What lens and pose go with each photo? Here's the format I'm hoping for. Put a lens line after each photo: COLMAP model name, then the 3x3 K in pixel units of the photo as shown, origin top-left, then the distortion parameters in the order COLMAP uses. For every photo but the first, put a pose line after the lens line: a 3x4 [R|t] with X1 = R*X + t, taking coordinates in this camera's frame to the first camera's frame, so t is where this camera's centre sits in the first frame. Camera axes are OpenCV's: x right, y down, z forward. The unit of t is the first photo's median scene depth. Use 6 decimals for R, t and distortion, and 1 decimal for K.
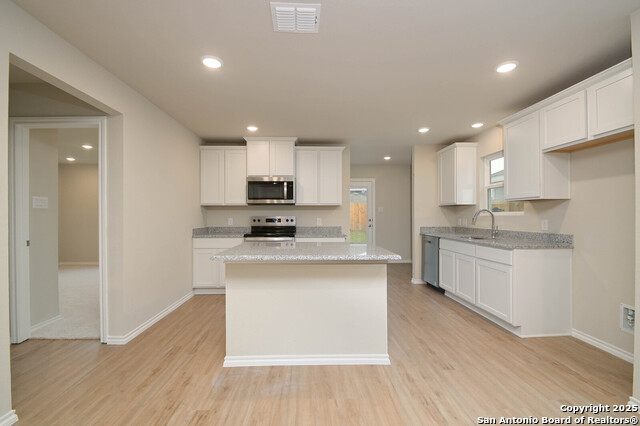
lens RADIAL K [[281.6, 0, 318.6], [0, 281.6, 215.3], [0, 0, 1]] dist [0.002501, -0.003264]
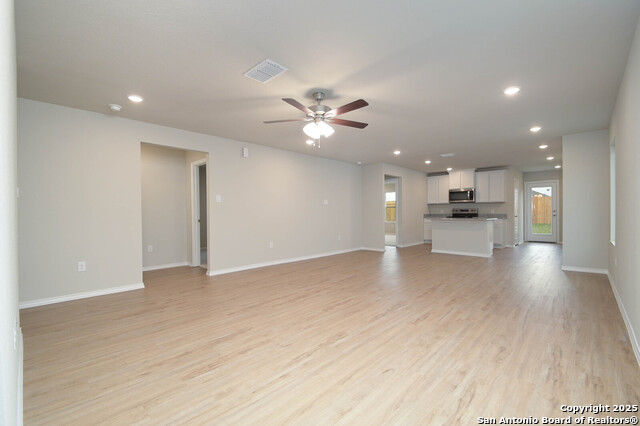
lens RADIAL K [[281.6, 0, 316.6], [0, 281.6, 215.0], [0, 0, 1]] dist [0.002501, -0.003264]
pose [[0.699214, 0.003215, -0.714905, 0.561615], [0.007674, 0.999899, 0.012002, 0.019897], [0.714871, -0.013878, 0.699119, -1.181600]]
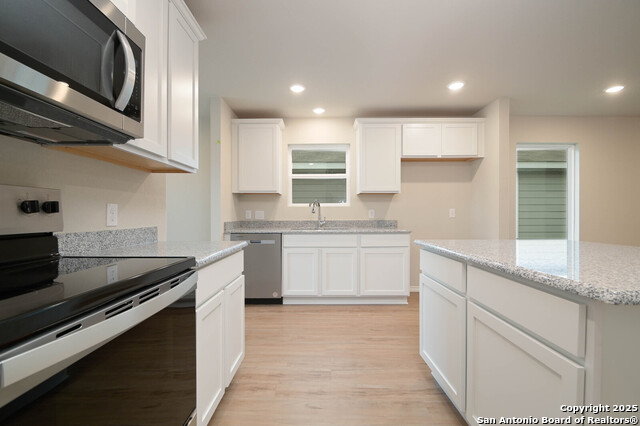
lens RADIAL K [[281.6, 0, 318.4], [0, 281.6, 215.7], [0, 0, 1]] dist [0.002501, -0.003264]
pose [[0.050183, -0.005386, 0.998726, -0.335198], [0.000969, 0.999985, 0.005344, 0.024651], [-0.998740, 0.000699, 0.050187, 0.834302]]
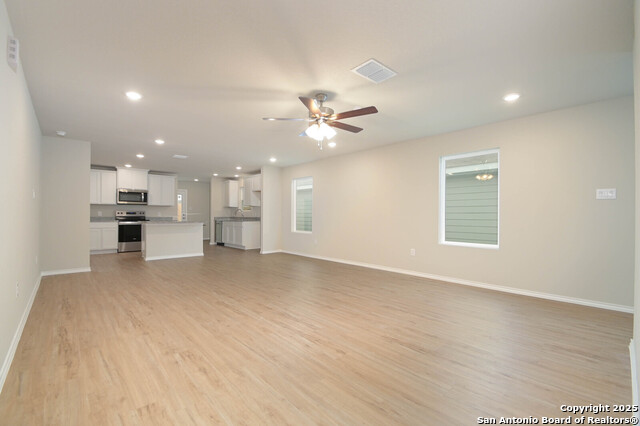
lens RADIAL K [[281.6, 0, 317.4], [0, 281.6, 214.2], [0, 0, 1]] dist [0.002501, -0.003264]
pose [[0.768211, 0.003661, 0.640187, -0.429771], [-0.004788, 0.999989, 0.000027, 0.020563], [-0.640179, -0.003086, 0.768219, -1.215592]]
